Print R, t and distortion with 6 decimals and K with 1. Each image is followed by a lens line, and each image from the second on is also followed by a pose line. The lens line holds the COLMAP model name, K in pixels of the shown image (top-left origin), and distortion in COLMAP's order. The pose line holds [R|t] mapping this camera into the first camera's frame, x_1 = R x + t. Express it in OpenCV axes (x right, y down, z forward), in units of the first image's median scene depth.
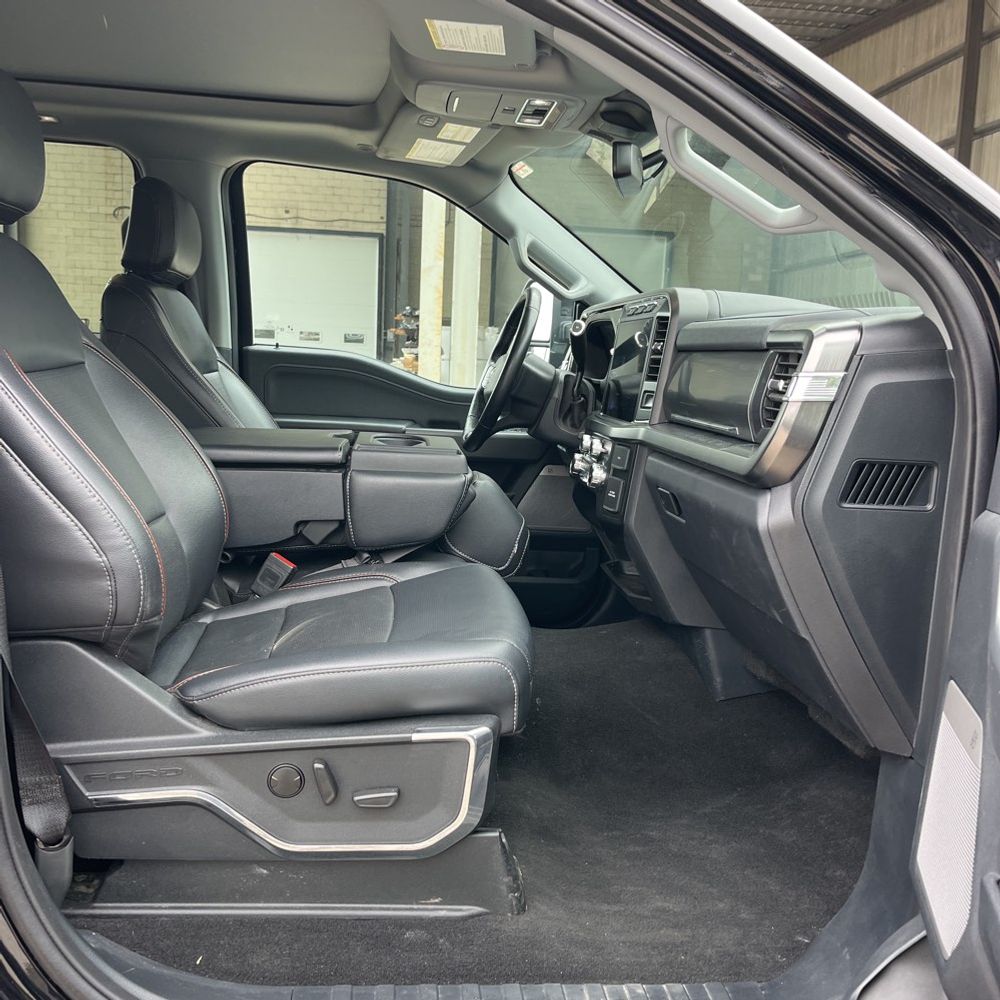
lens RADIAL K [[1013.0, 0, 504.8], [0, 1013.0, 497.0], [0, 0, 1]] dist [0.019659, 0.000000]
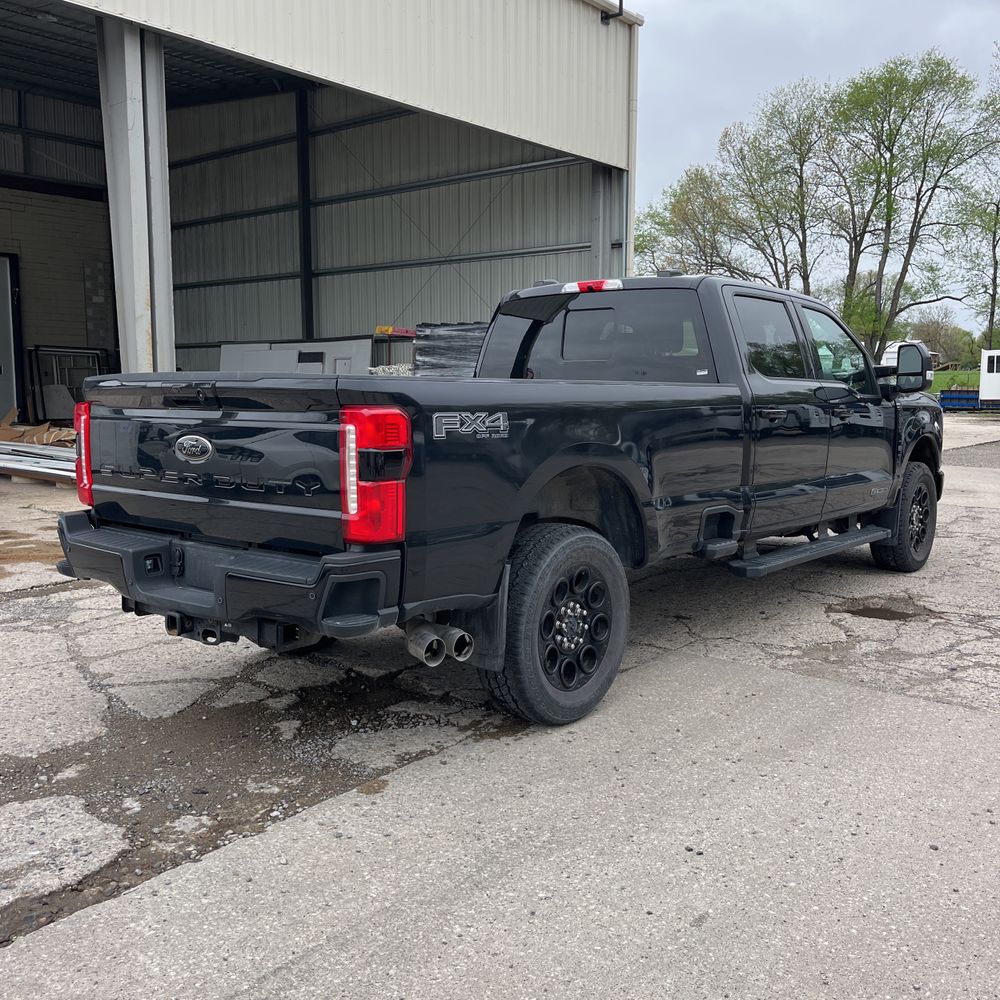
lens RADIAL K [[1013.0, 0, 490.9], [0, 1013.0, 490.8], [0, 0, 1]] dist [0.019659, 0.000000]
pose [[0.723023, -0.117551, 0.680749, -0.242141], [0.126033, 0.991324, 0.037320, -0.000443], [-0.679230, 0.058814, 0.731565, -0.080684]]
